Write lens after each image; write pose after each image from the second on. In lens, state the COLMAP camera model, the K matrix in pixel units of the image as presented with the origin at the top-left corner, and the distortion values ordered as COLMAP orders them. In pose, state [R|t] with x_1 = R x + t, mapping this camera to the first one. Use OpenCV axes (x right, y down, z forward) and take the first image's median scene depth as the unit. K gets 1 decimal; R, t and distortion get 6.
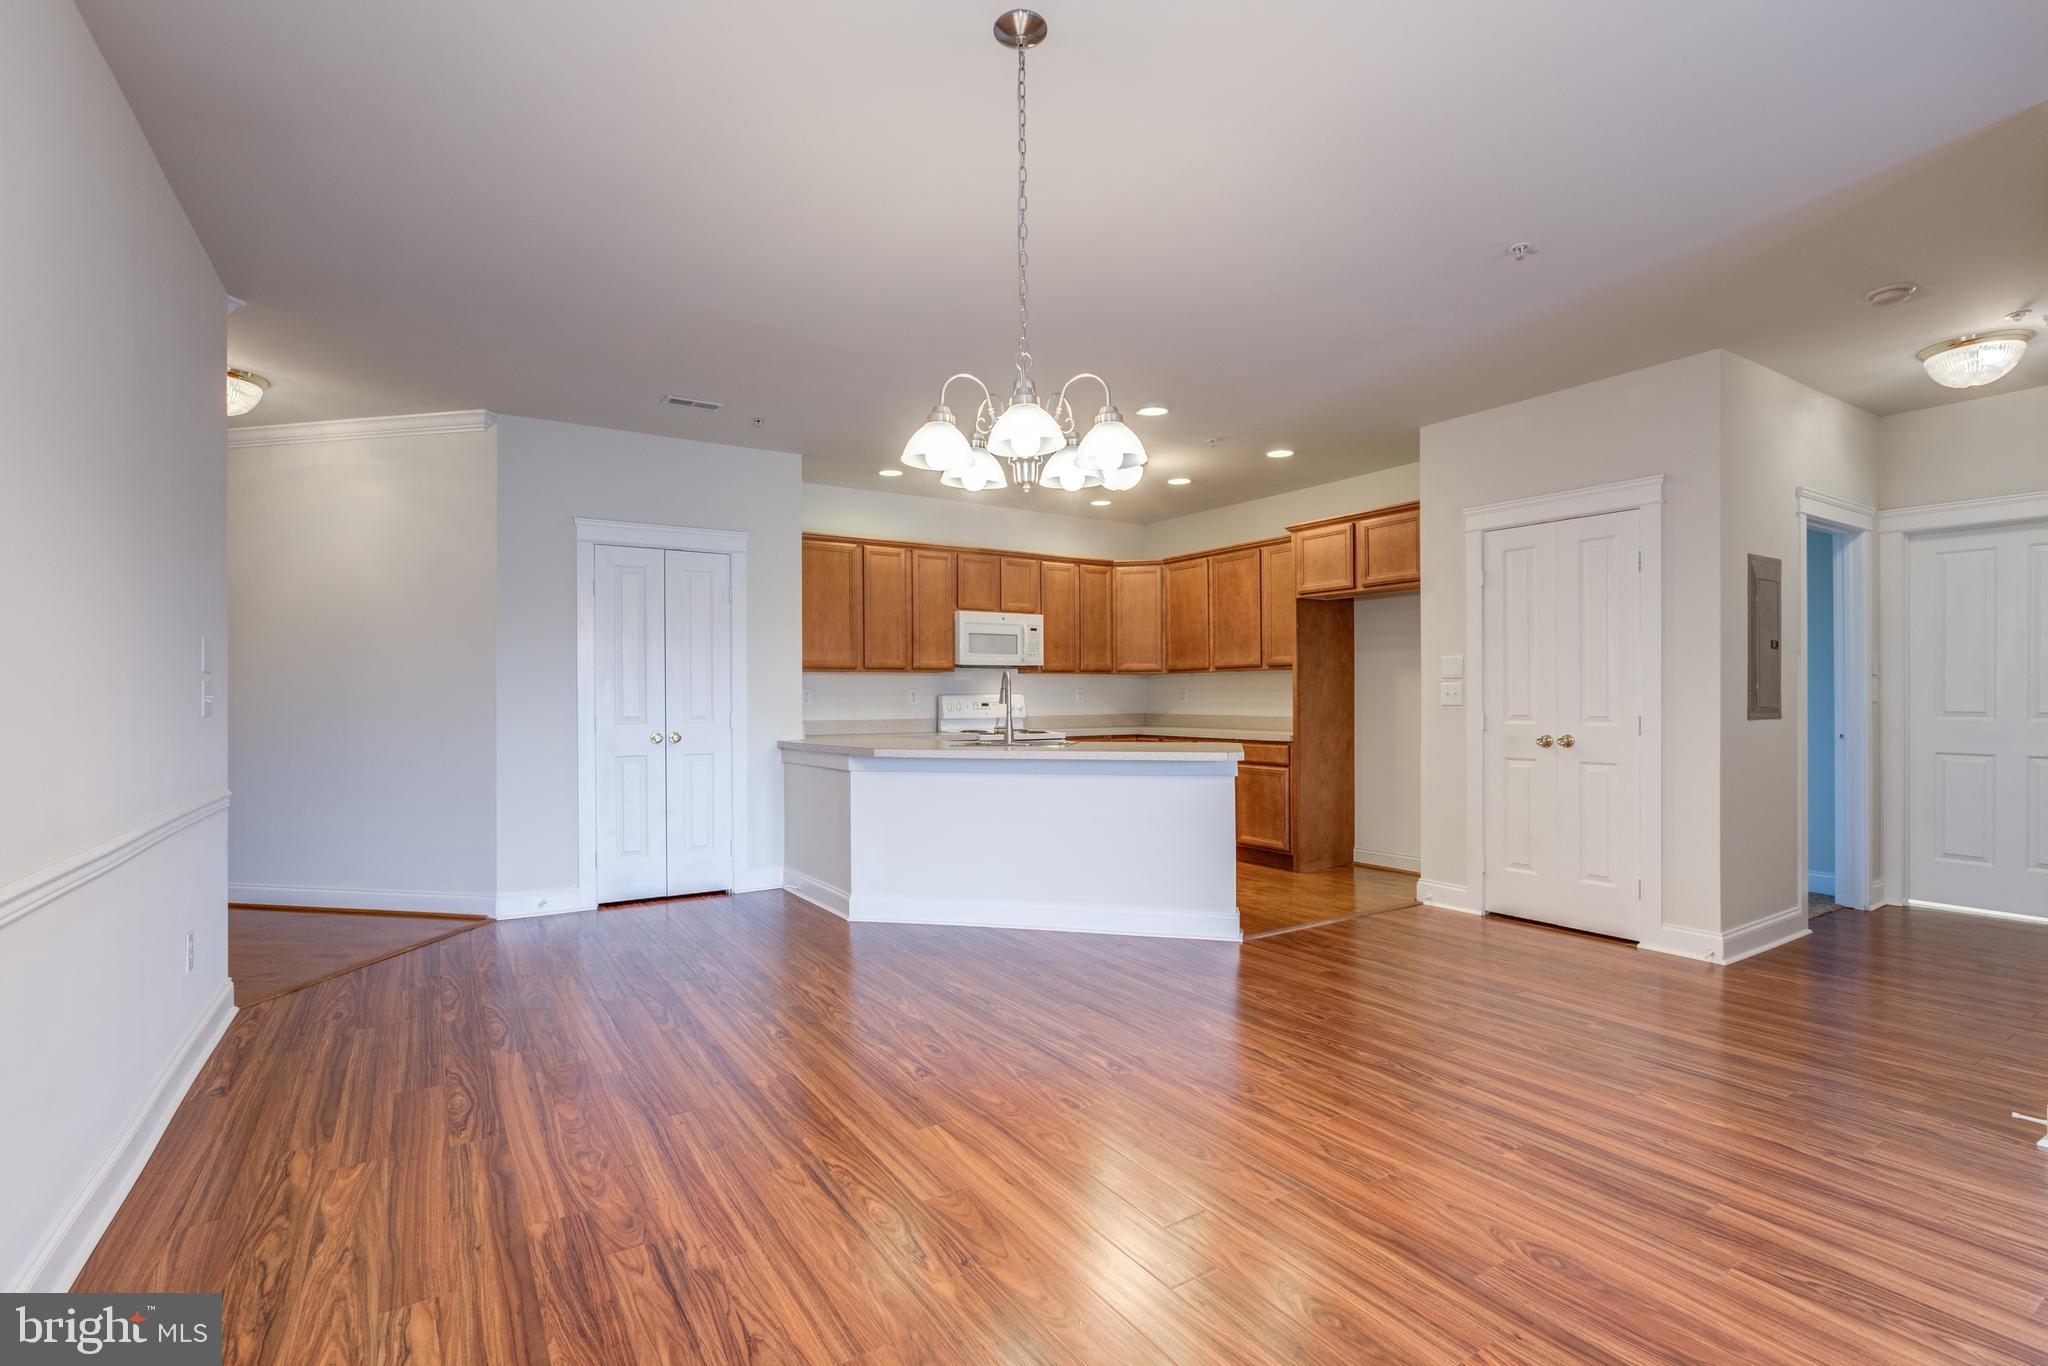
lens RADIAL K [[939.4, 0, 1017.0], [0, 939.4, 687.1], [0, 0, 1]] dist [-0.012470, 0.004541]
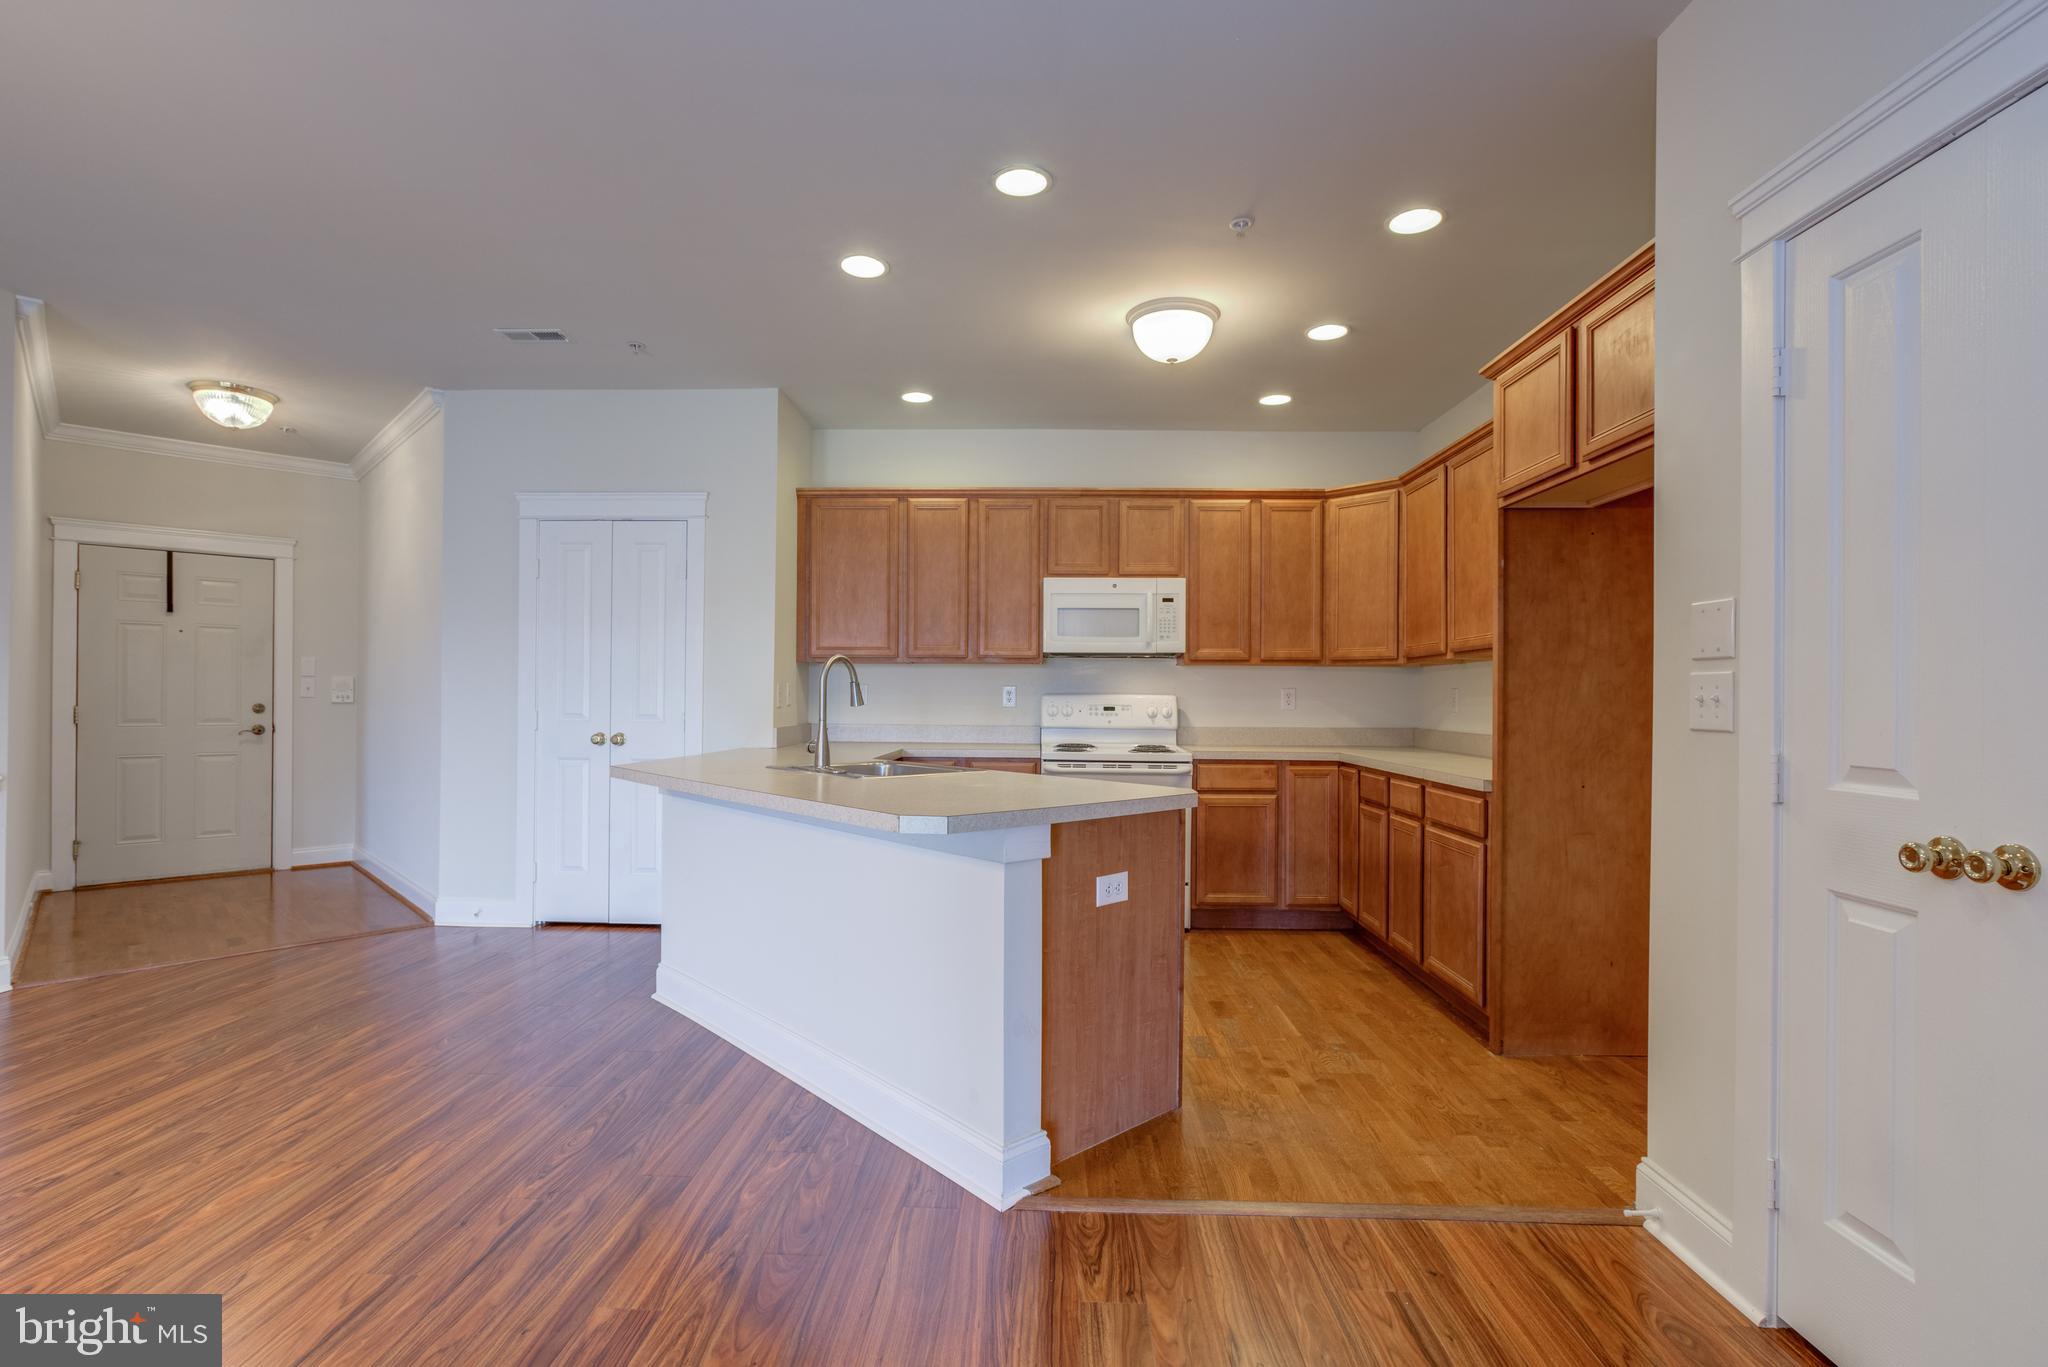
lens RADIAL K [[939.4, 0, 1013.5], [0, 939.4, 691.5], [0, 0, 1]] dist [-0.012470, 0.004541]
pose [[0.825575, 0.008682, -0.564226, 0.401191], [-0.007404, 0.999962, 0.004553, 0.003743], [0.564244, 0.000418, 0.825608, 0.478706]]
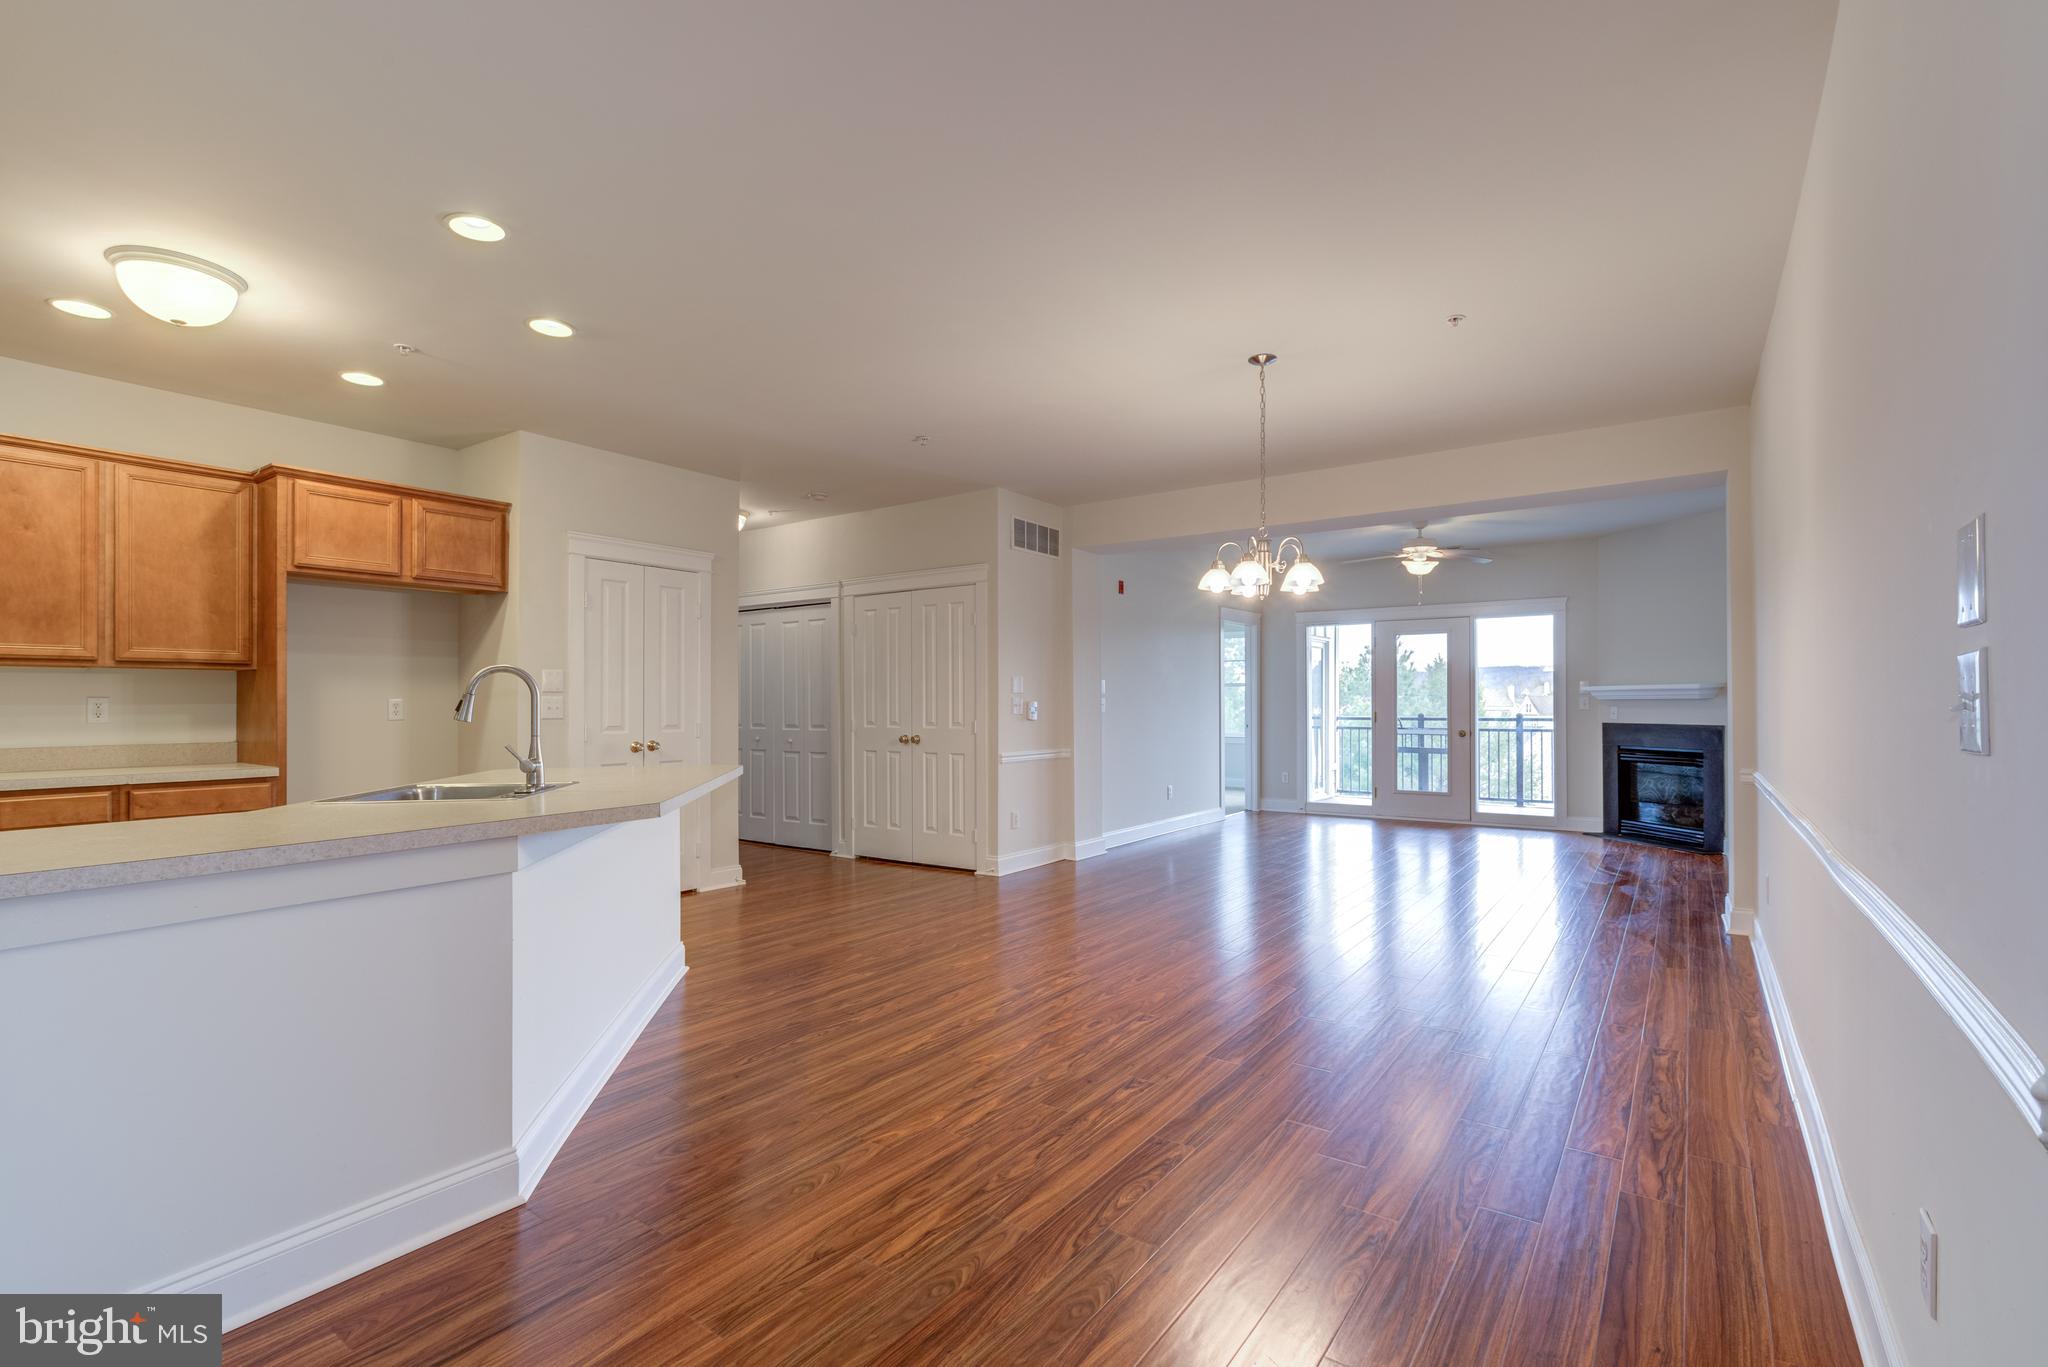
lens RADIAL K [[939.4, 0, 1009.6], [0, 939.4, 695.5], [0, 0, 1]] dist [-0.012470, 0.004541]
pose [[-0.361795, 0.016355, 0.932114, -0.596310], [-0.003219, 0.999818, -0.018793, 0.010253], [-0.932252, -0.009800, -0.361676, 0.818232]]
